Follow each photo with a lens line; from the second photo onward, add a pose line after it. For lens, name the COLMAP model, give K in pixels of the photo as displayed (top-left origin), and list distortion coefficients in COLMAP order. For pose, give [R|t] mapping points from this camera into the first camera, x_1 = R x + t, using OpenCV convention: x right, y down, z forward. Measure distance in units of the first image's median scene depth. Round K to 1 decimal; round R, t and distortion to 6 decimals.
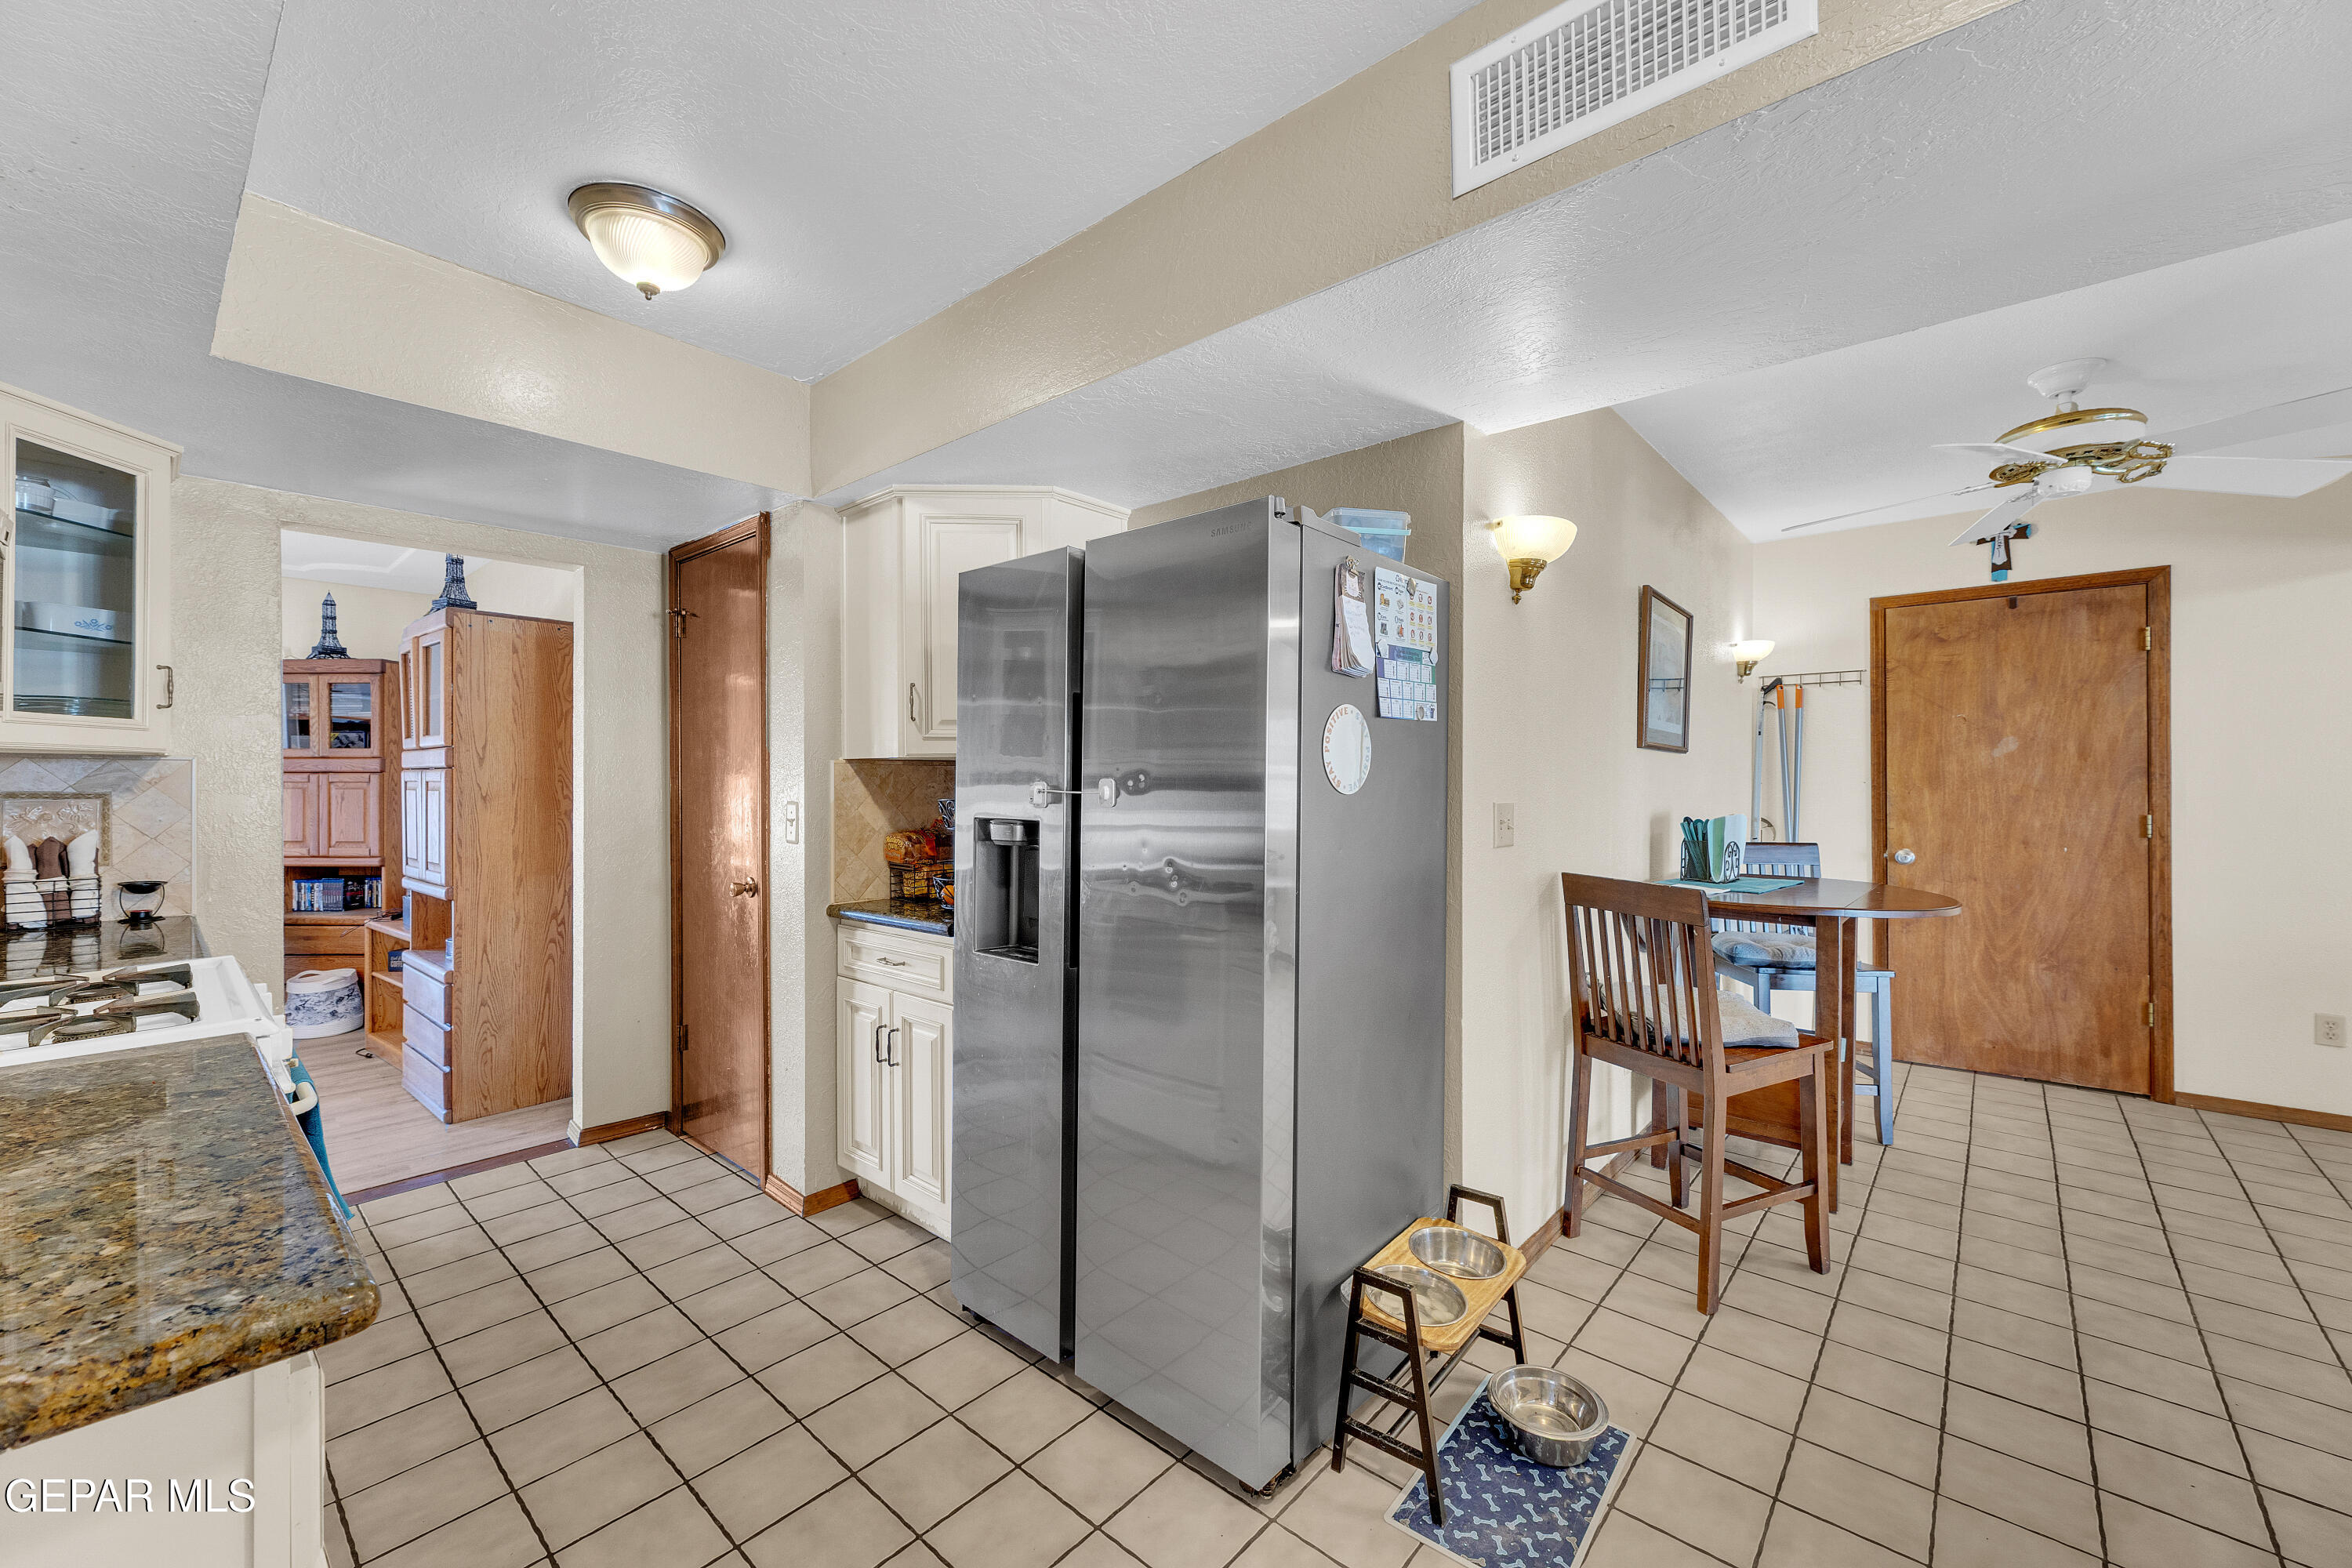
lens RADIAL K [[932.7, 0, 1172.0], [0, 932.7, 783.9], [0, 0, 1]] dist [0.001303, -0.000188]
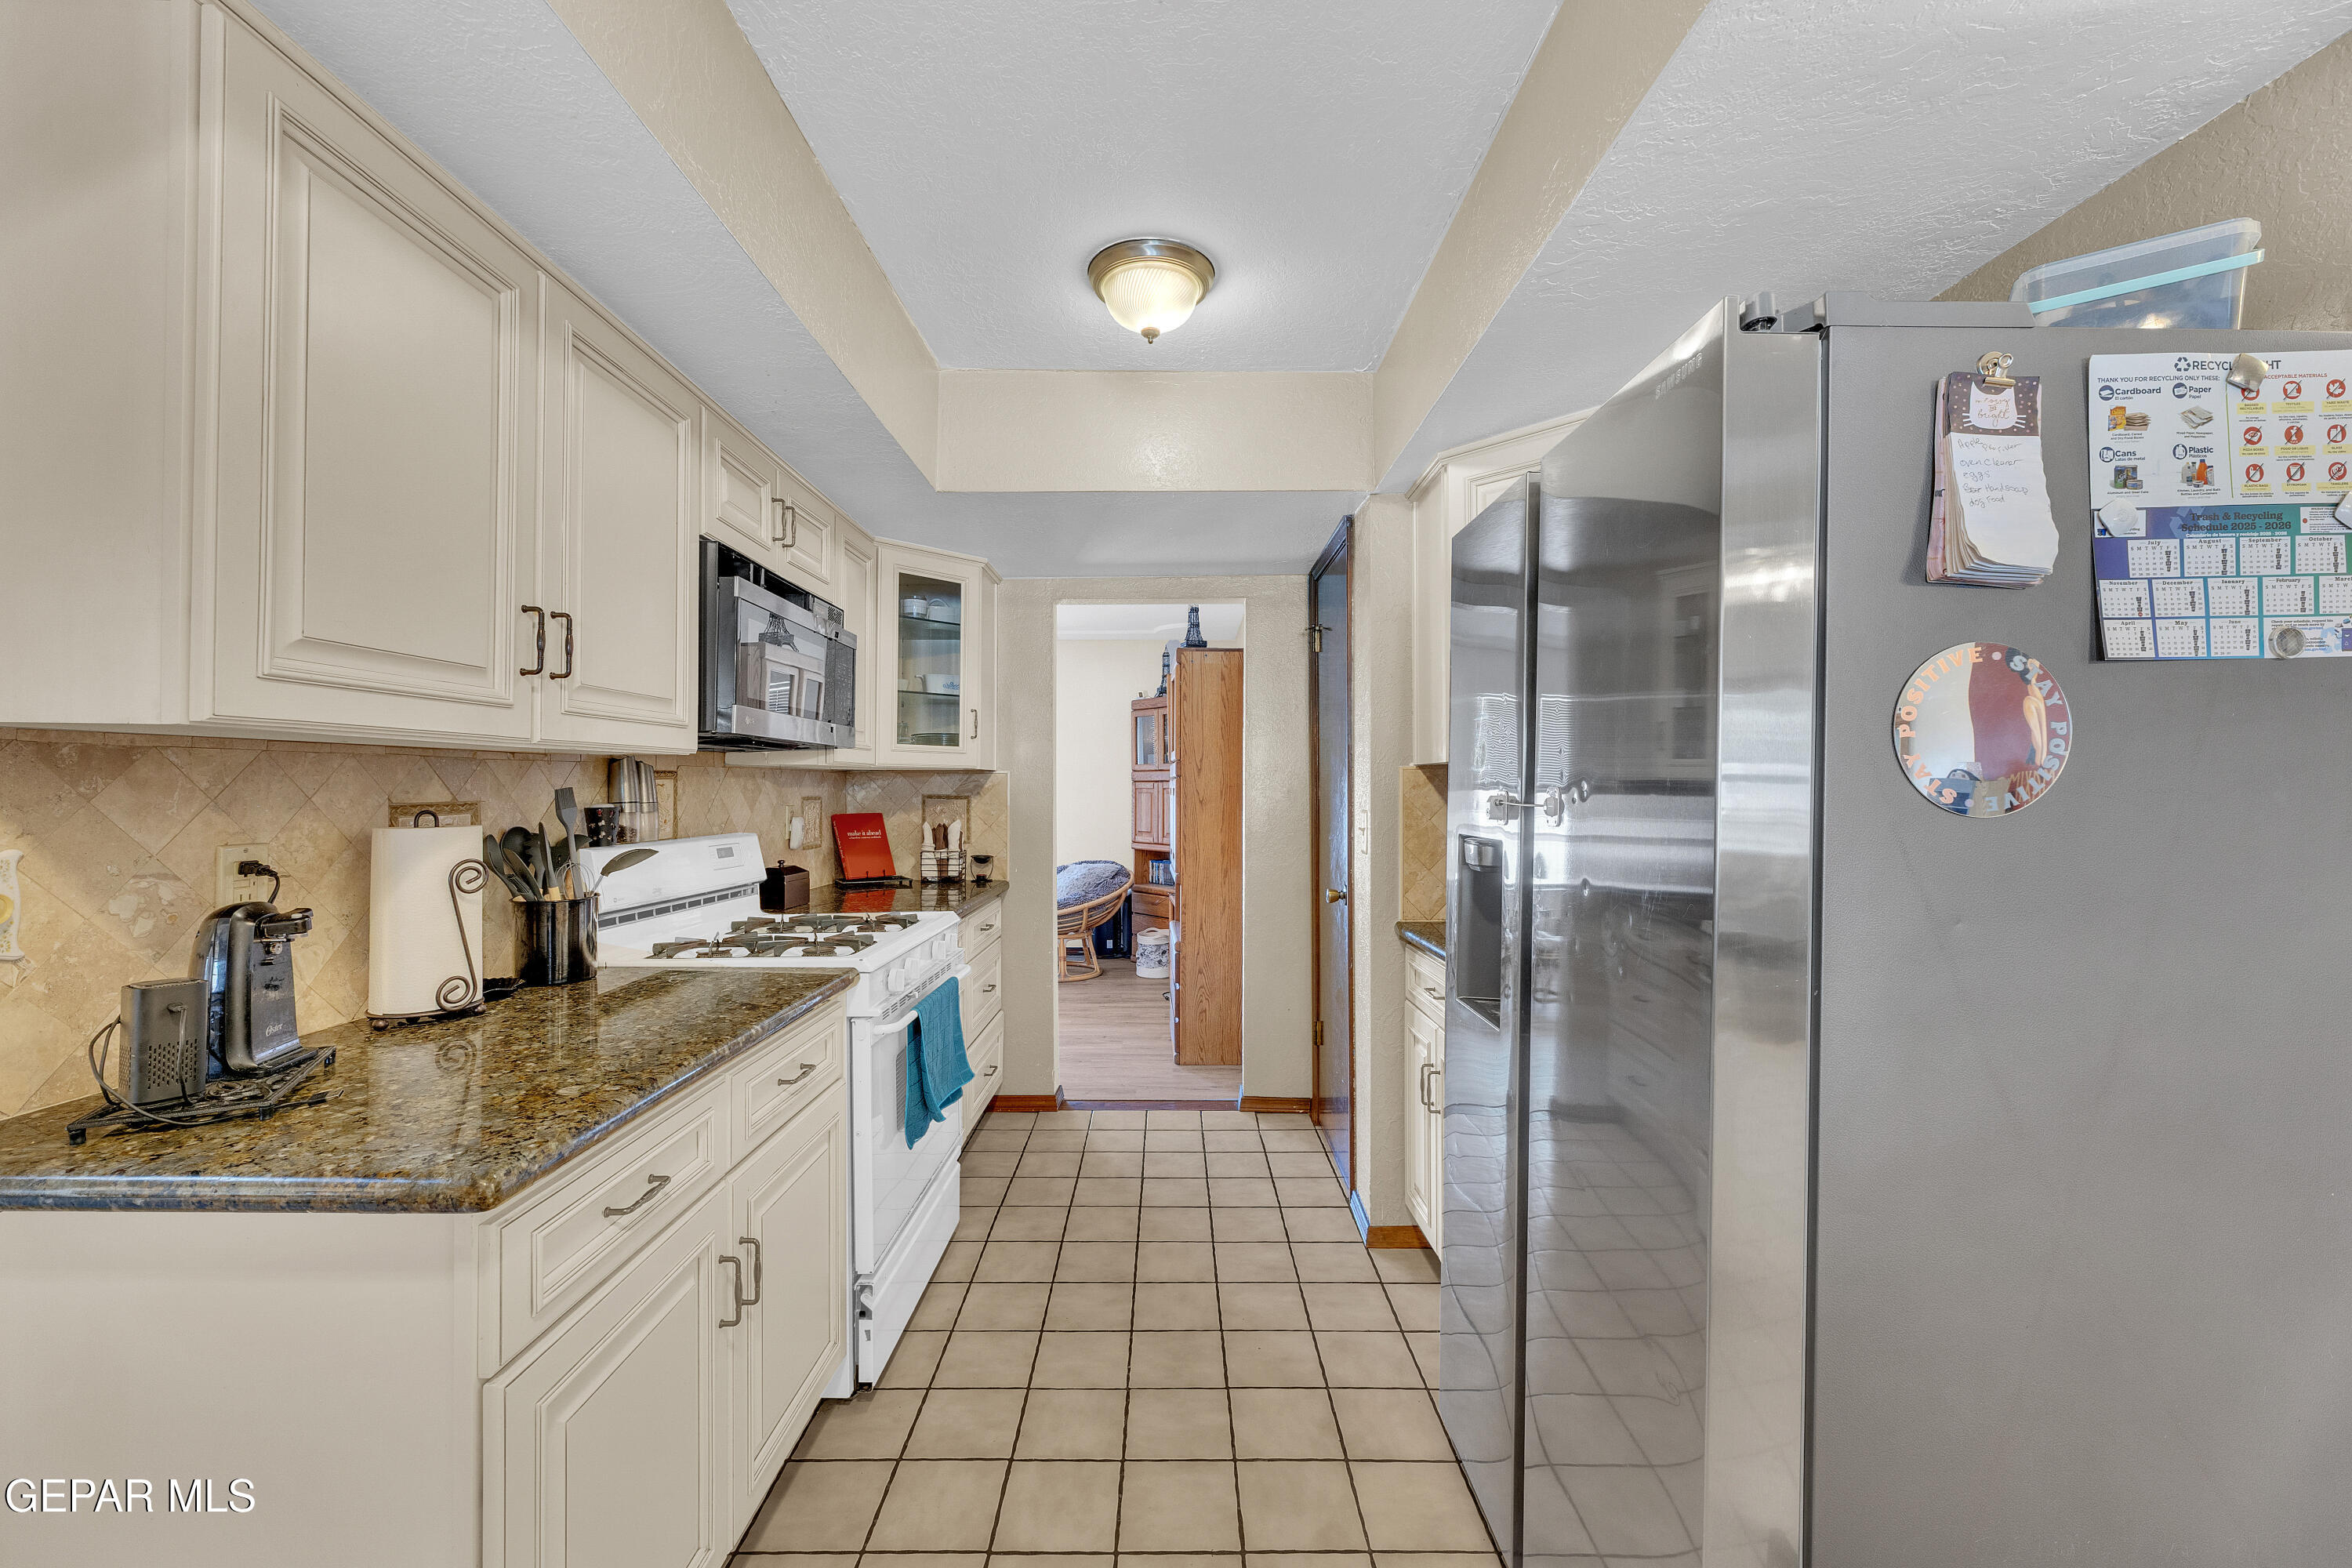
lens RADIAL K [[932.7, 0, 1172.0], [0, 932.7, 783.9], [0, 0, 1]] dist [0.001303, -0.000188]
pose [[0.658824, -0.001708, -0.752295, 0.212001], [-0.003663, 0.999978, -0.005478, -0.002005], [0.752288, 0.006365, 0.658804, 0.245531]]
